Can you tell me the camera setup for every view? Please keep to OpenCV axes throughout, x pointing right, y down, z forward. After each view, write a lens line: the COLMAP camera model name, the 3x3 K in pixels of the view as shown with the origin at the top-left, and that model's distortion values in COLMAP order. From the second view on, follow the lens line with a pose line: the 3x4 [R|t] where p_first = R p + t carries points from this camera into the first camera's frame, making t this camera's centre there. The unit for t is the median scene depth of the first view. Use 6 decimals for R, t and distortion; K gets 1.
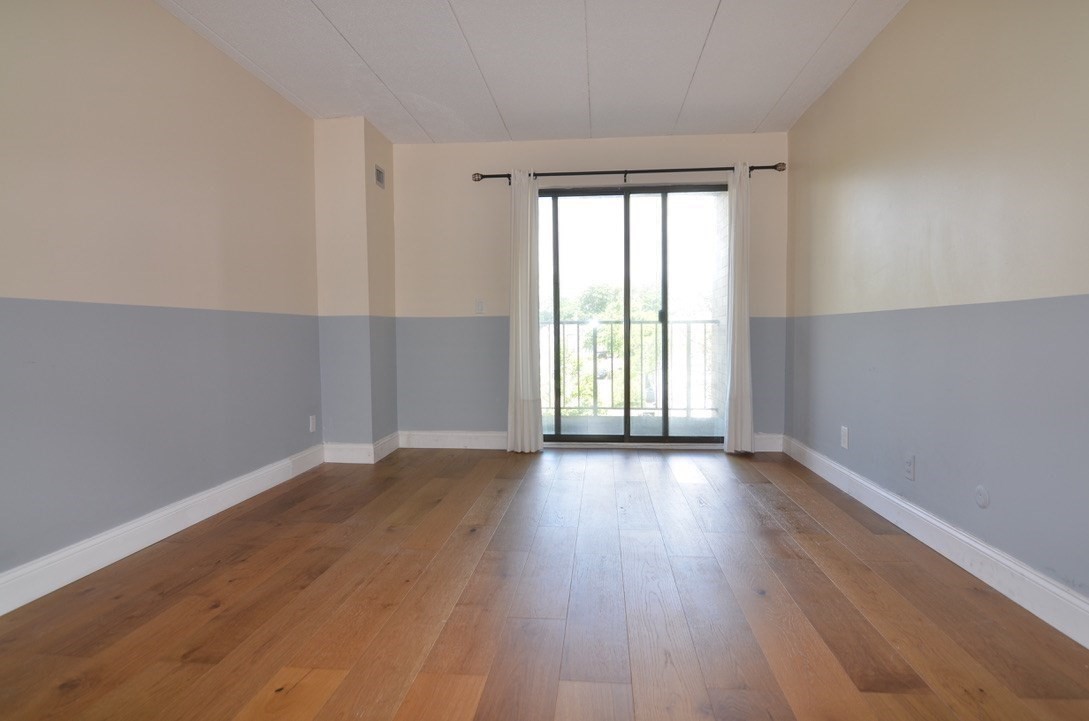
lens RADIAL K [[610.3, 0, 544.5], [0, 610.3, 360.5], [0, 0, 1]] dist [-0.002709, -0.000903]
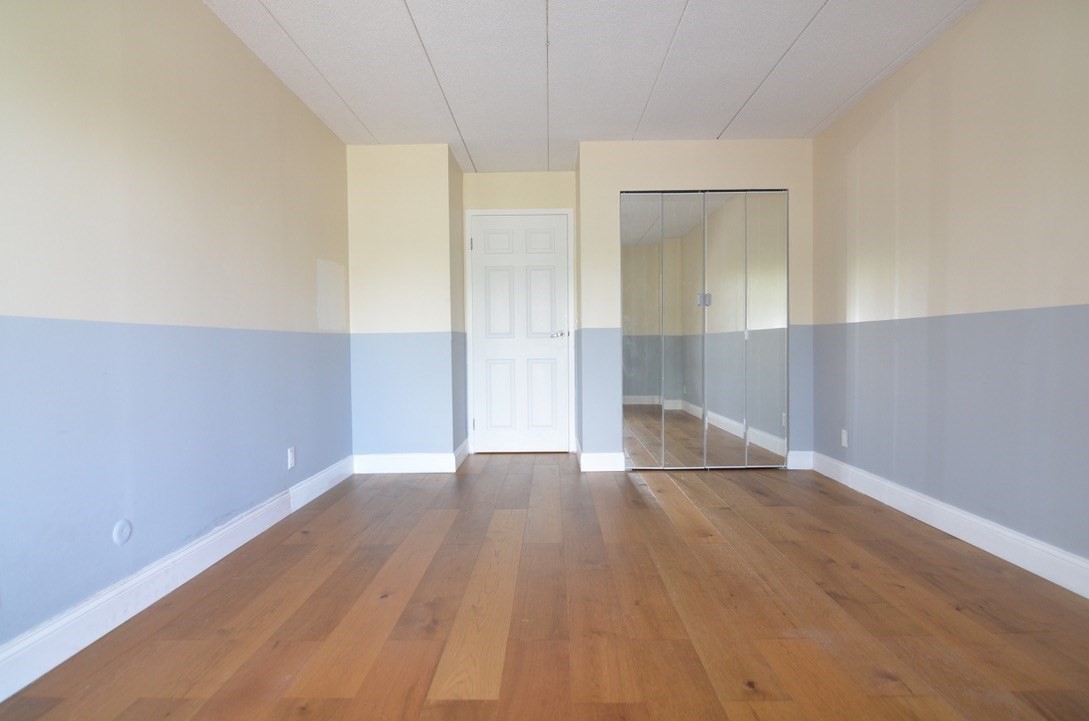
lens RADIAL K [[610.3, 0, 544.5], [0, 610.3, 360.5], [0, 0, 1]] dist [-0.002709, -0.000903]
pose [[-0.996625, 0.019064, -0.079846, 0.150949], [0.013900, 0.997805, 0.064740, -0.086402], [0.080905, 0.063412, -0.994703, 1.964186]]
